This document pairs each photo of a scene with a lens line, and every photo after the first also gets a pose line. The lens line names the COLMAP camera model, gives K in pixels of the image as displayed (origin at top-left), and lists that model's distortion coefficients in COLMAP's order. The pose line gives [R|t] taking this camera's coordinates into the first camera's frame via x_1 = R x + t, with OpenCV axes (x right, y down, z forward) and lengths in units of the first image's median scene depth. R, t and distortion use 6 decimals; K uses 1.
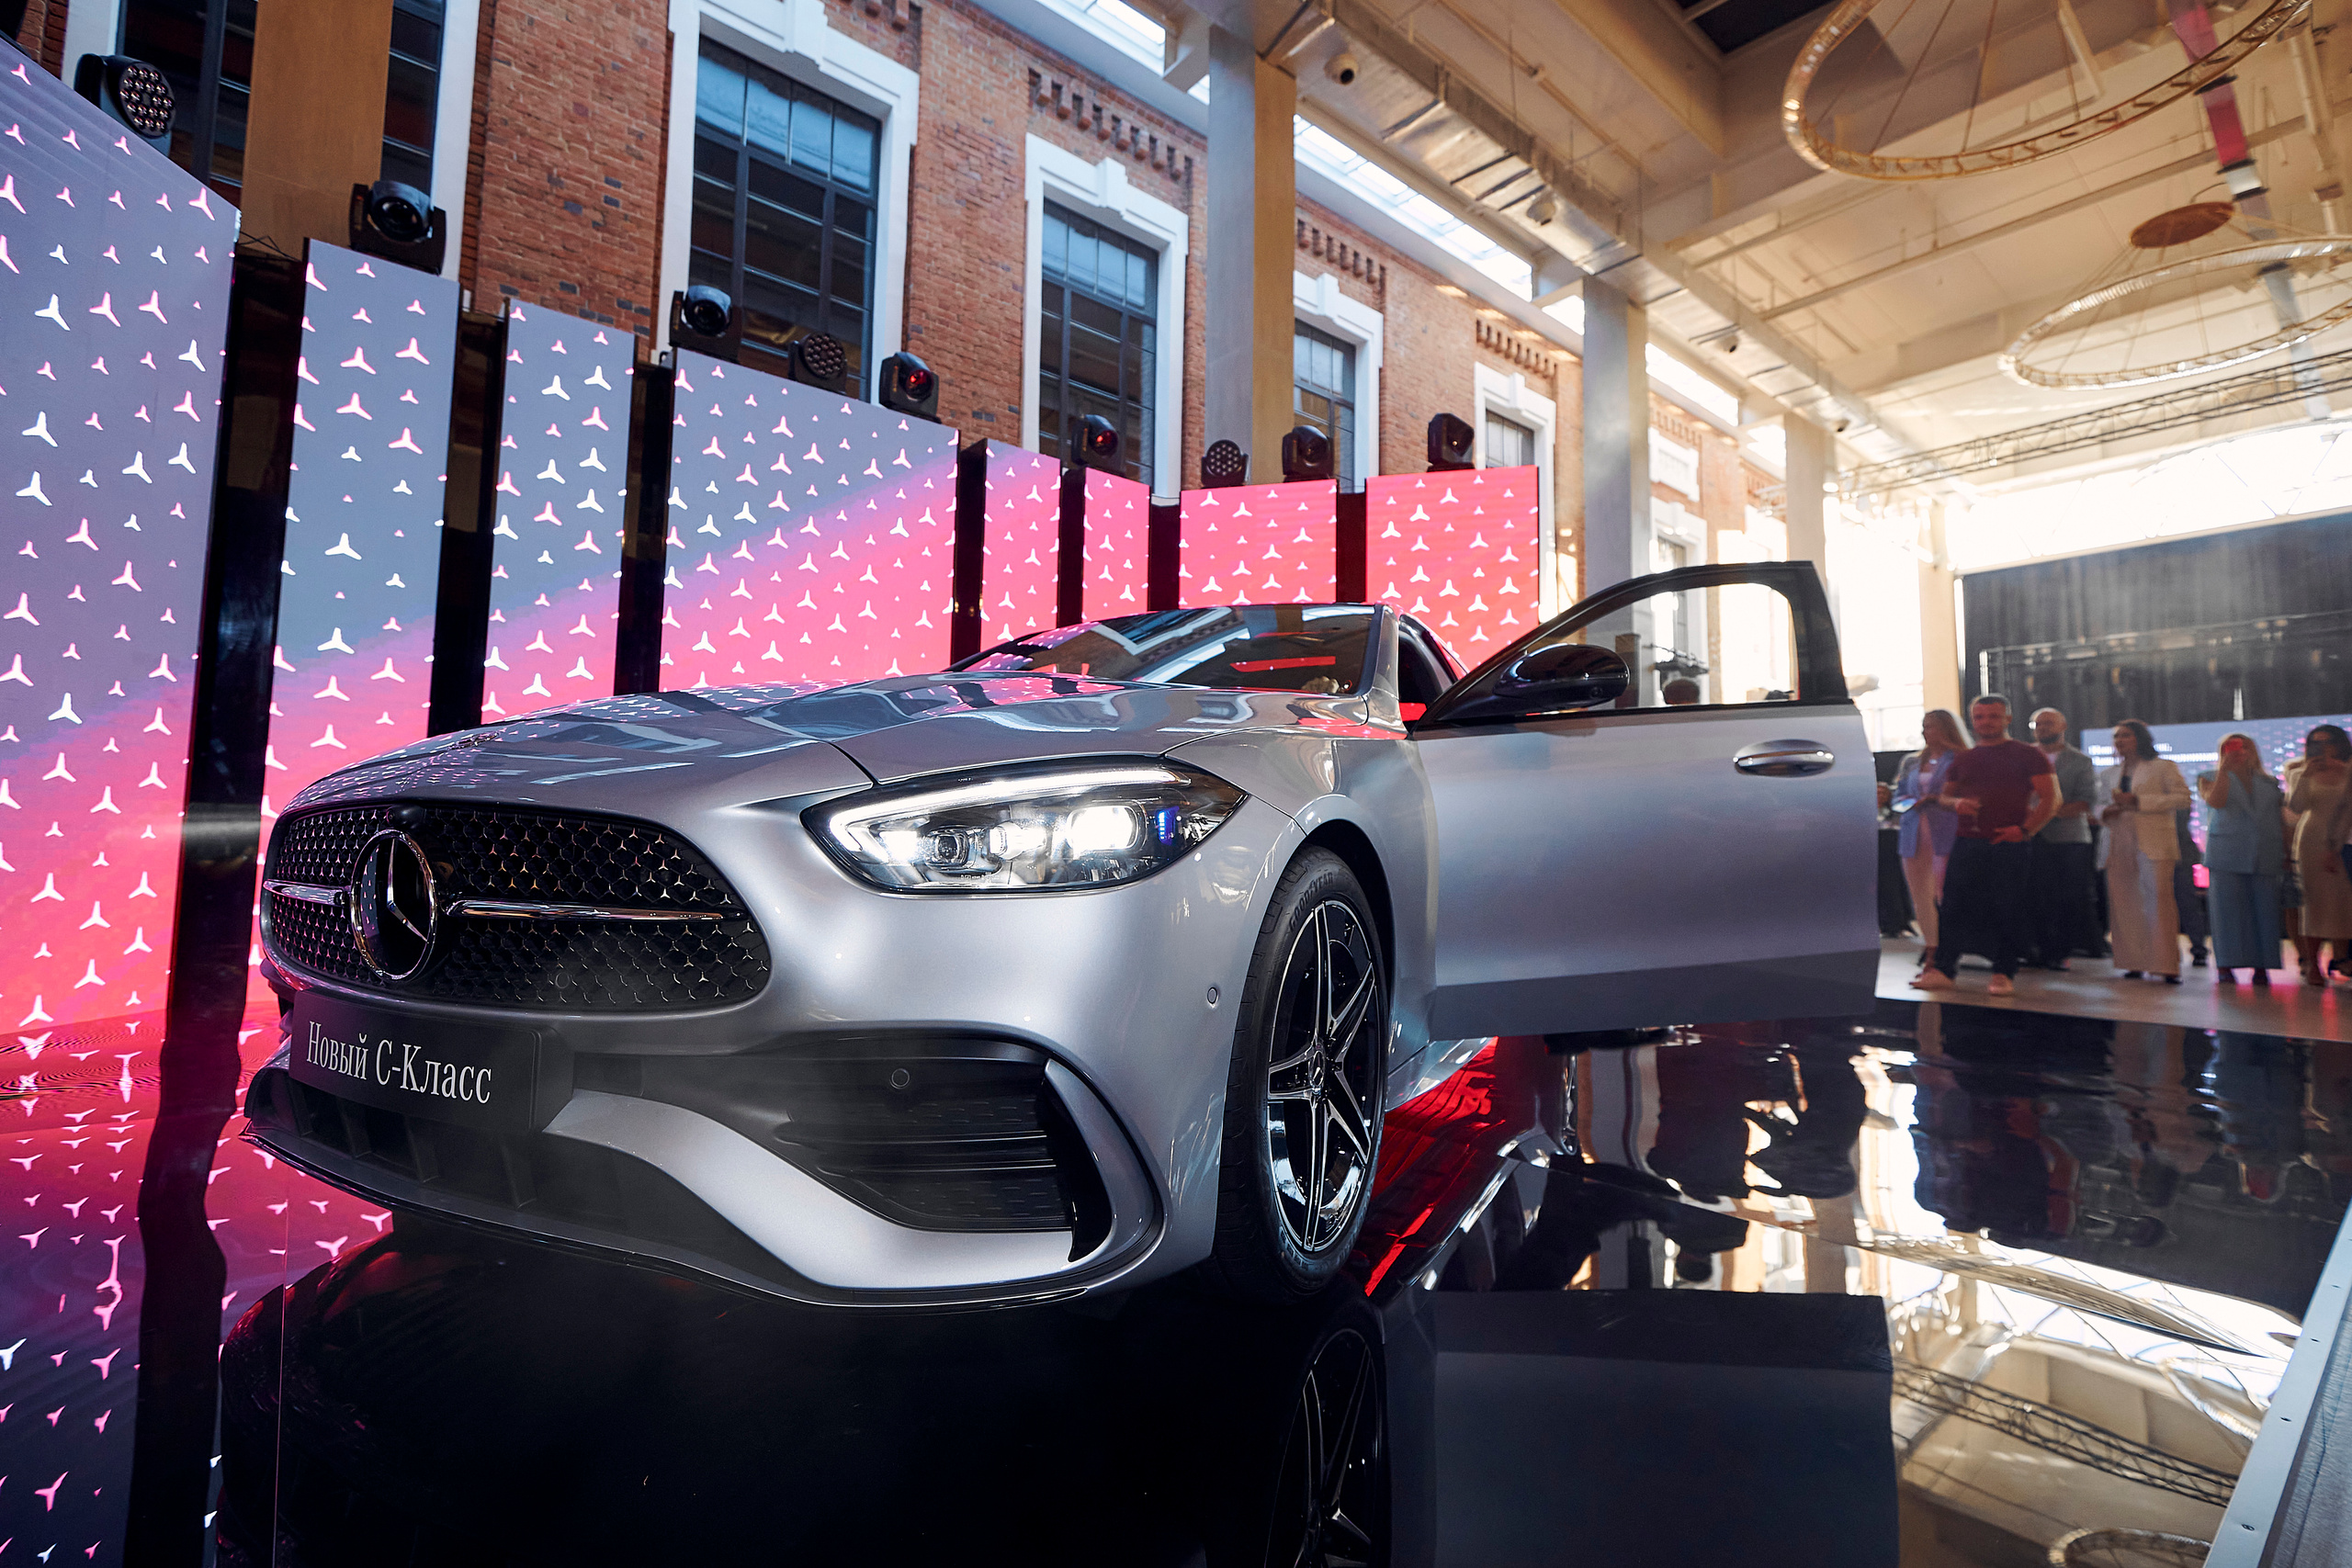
lens RADIAL K [[1062.8, 0, 1153.5], [0, 1062.8, 774.6], [0, 0, 1]] dist [0.000646, 0.000413]
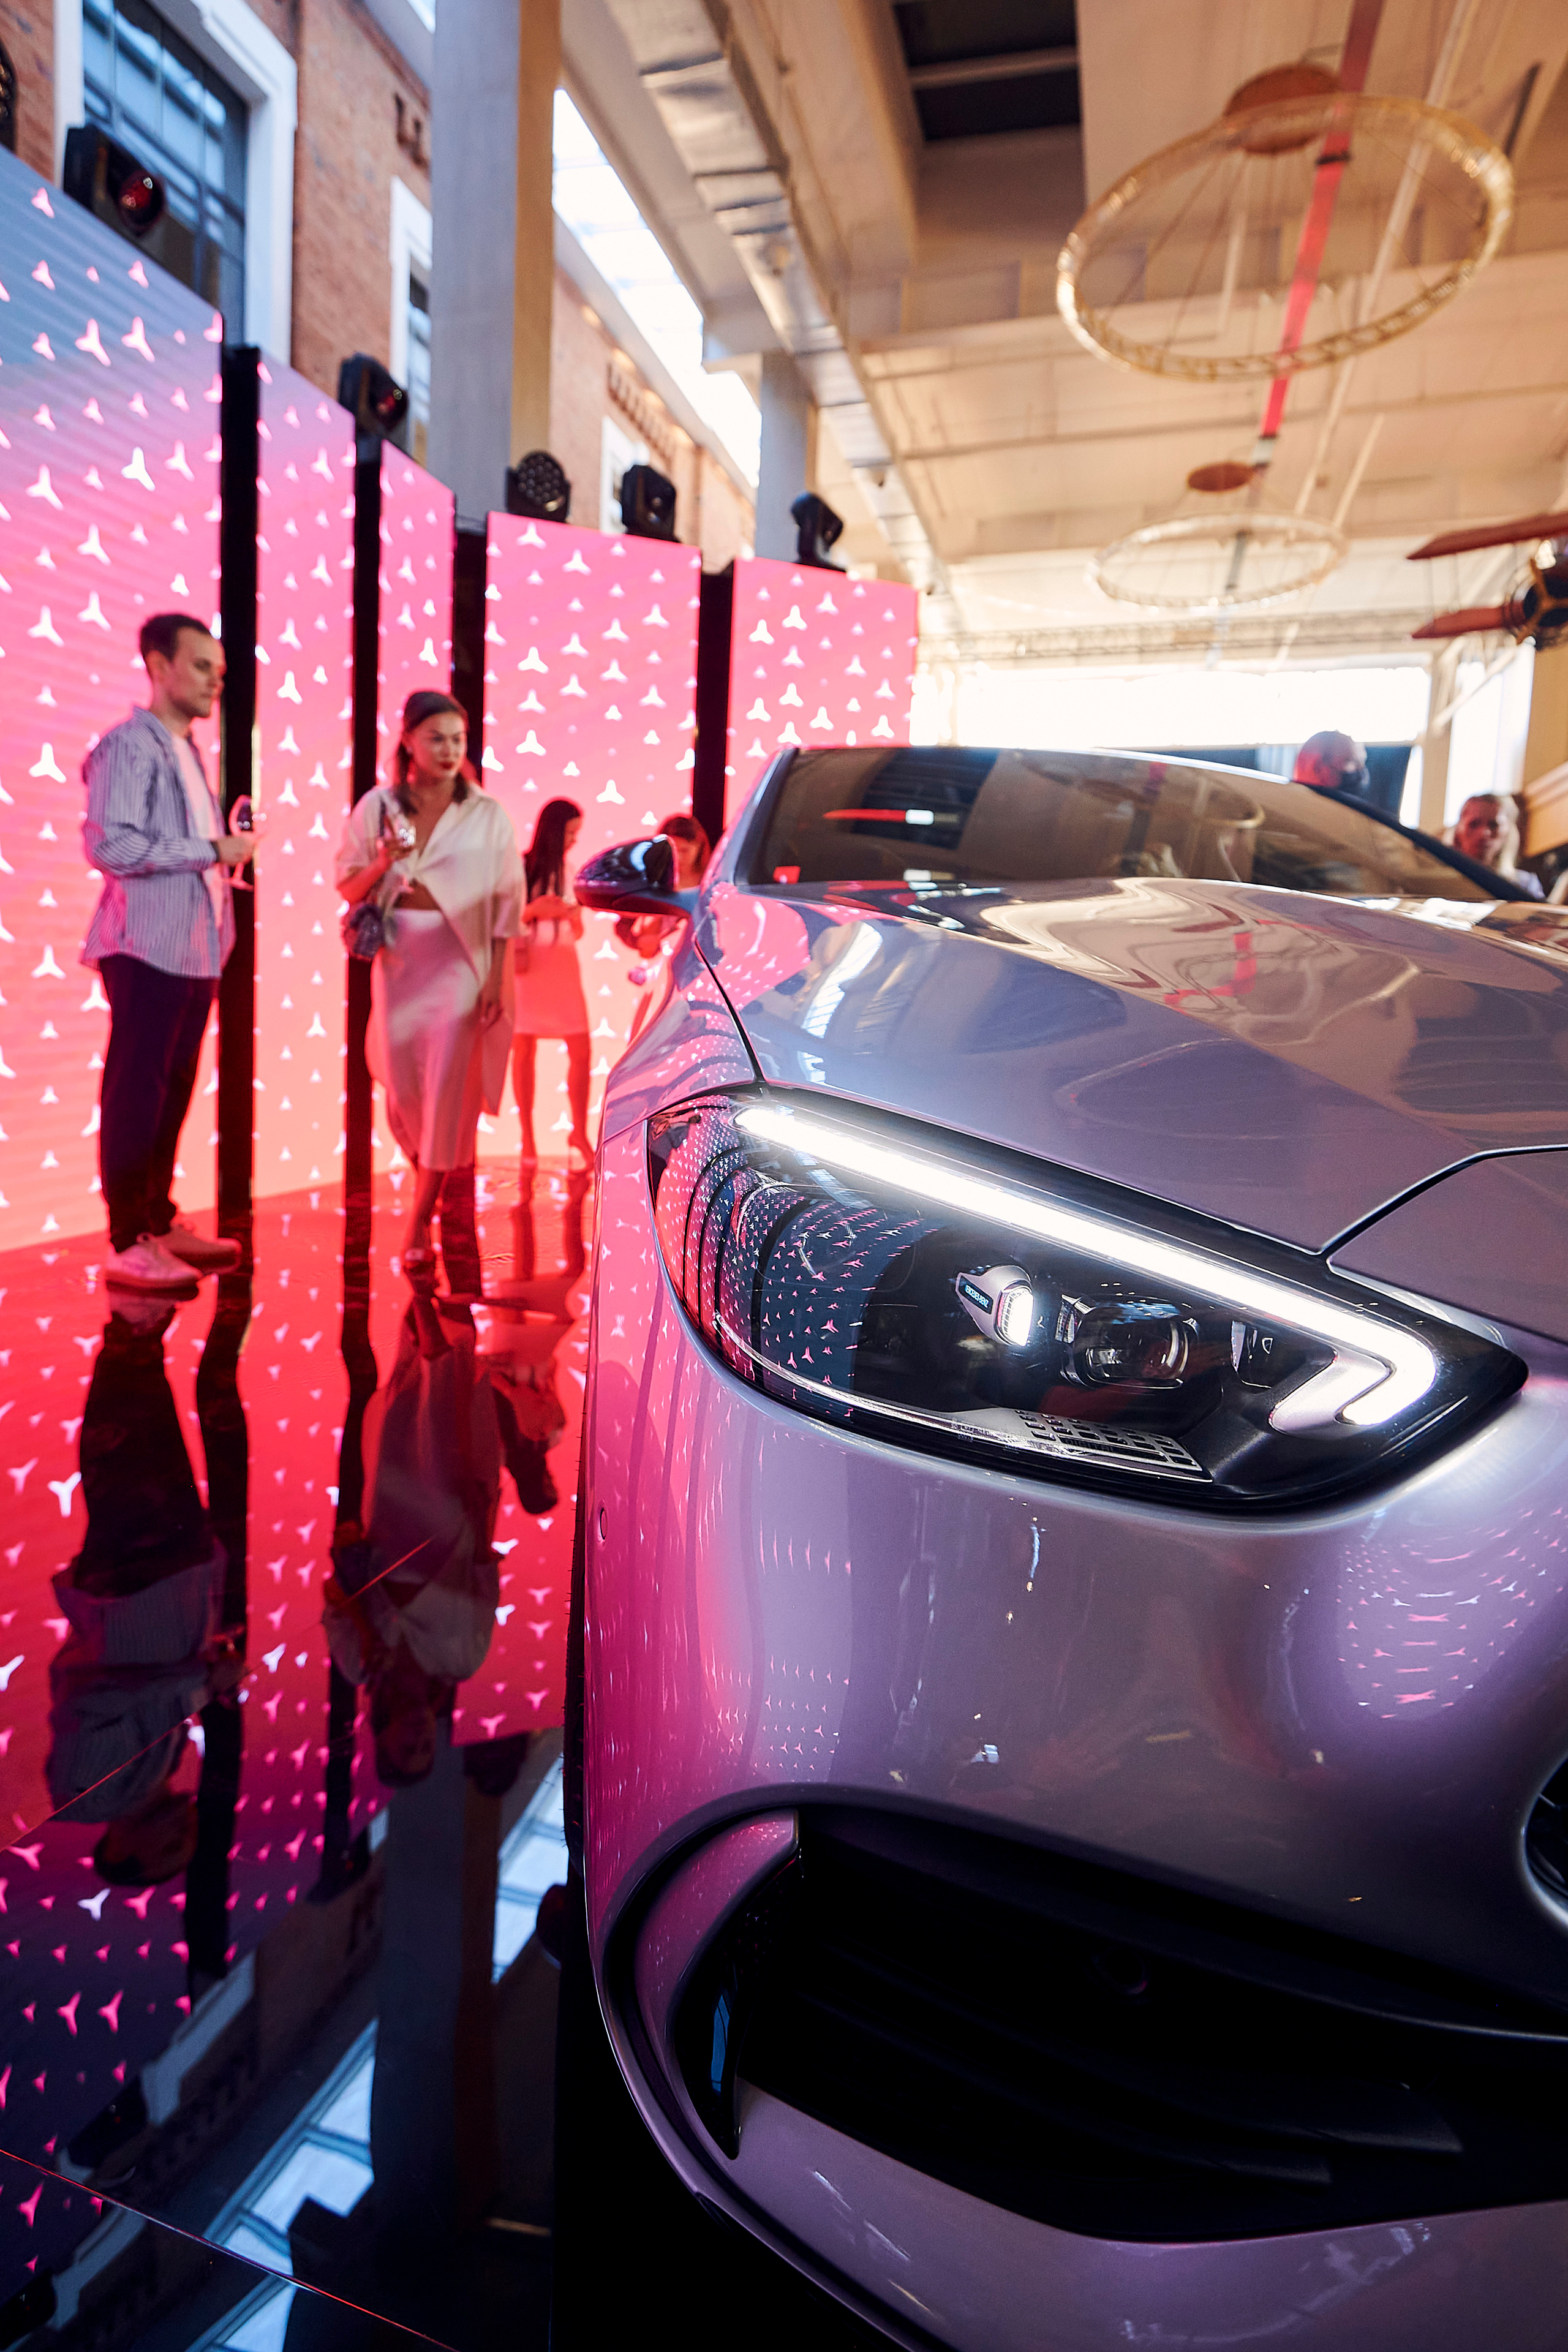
lens RADIAL K [[1156.8, 0, 772.6], [0, 1156.8, 1101.3], [0, 0, 1]] dist [-0.001115, -0.000469]
pose [[0.829472, -0.029188, 0.557785, -0.183655], [-0.070765, 0.985095, 0.156782, -0.010936], [-0.554047, -0.169518, 0.815043, 0.145113]]
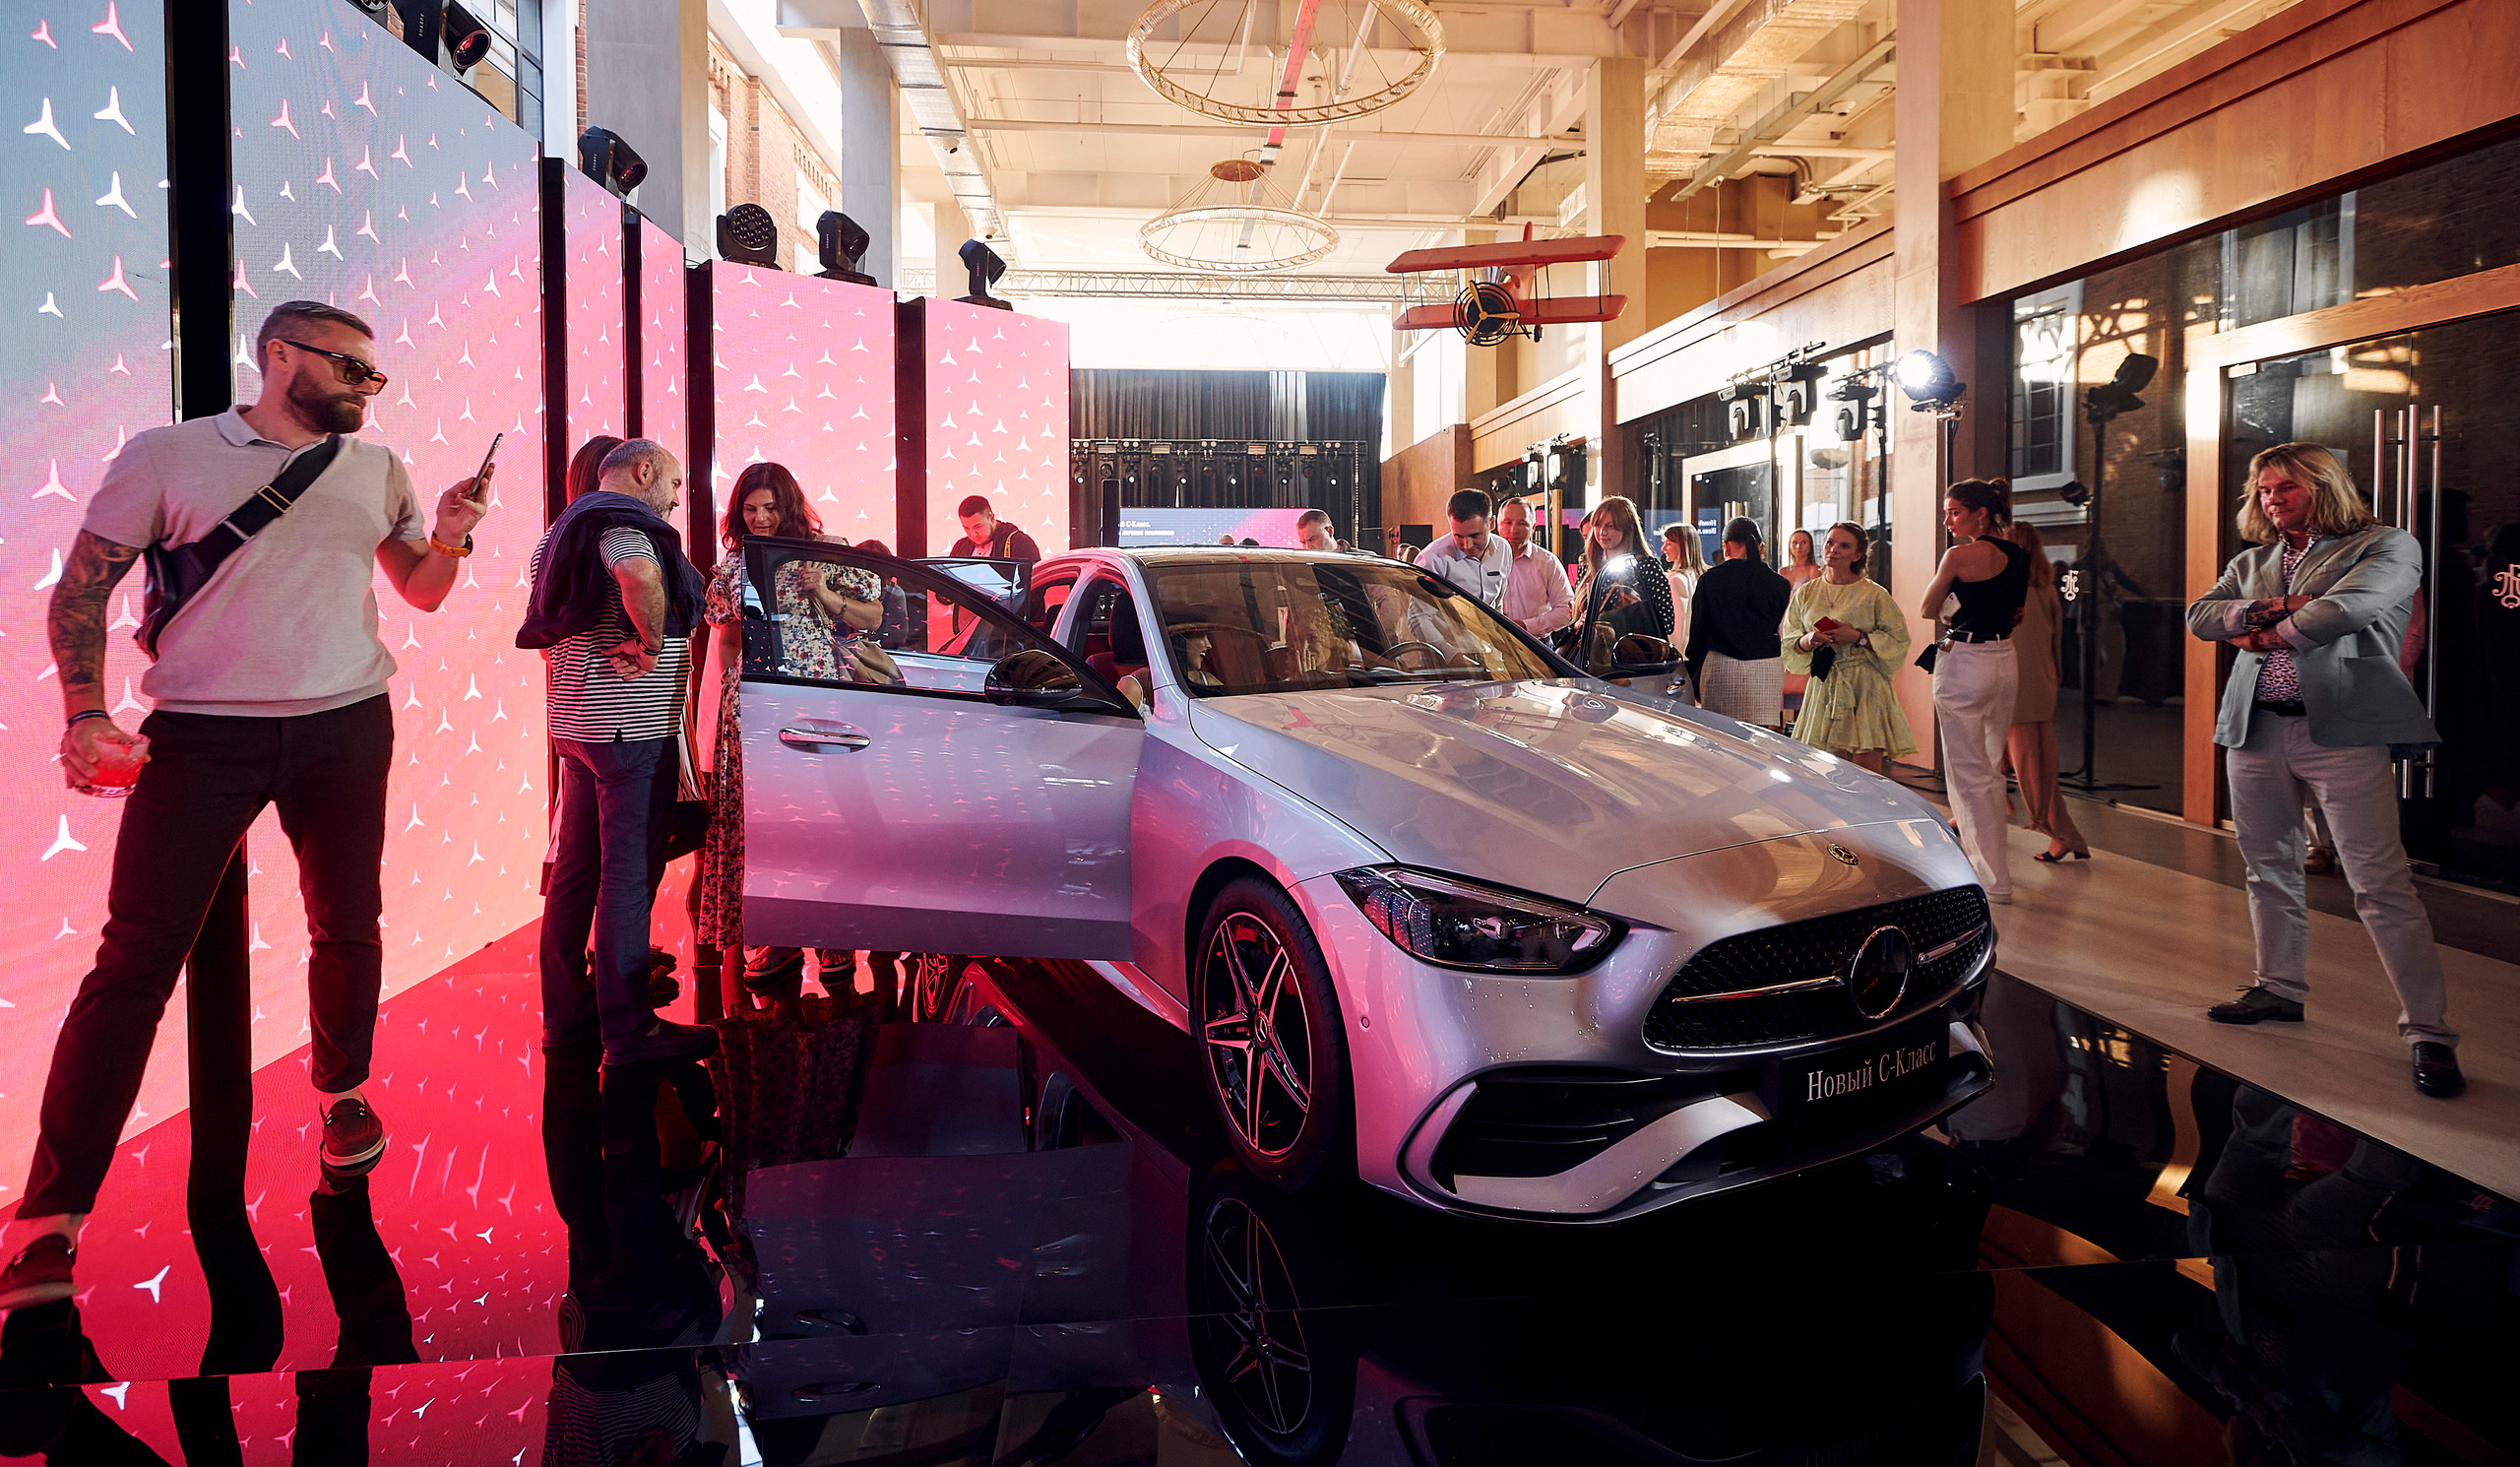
lens RADIAL K [[1135.6, 0, 1257.2], [0, 1135.6, 618.8], [0, 0, 1]] dist [-0.002102, 0.000116]
pose [[0.553057, -0.043756, 0.831994, -0.335578], [-0.050626, 0.995010, 0.085982, -0.064150], [-0.831604, -0.089673, 0.548082, 0.114977]]
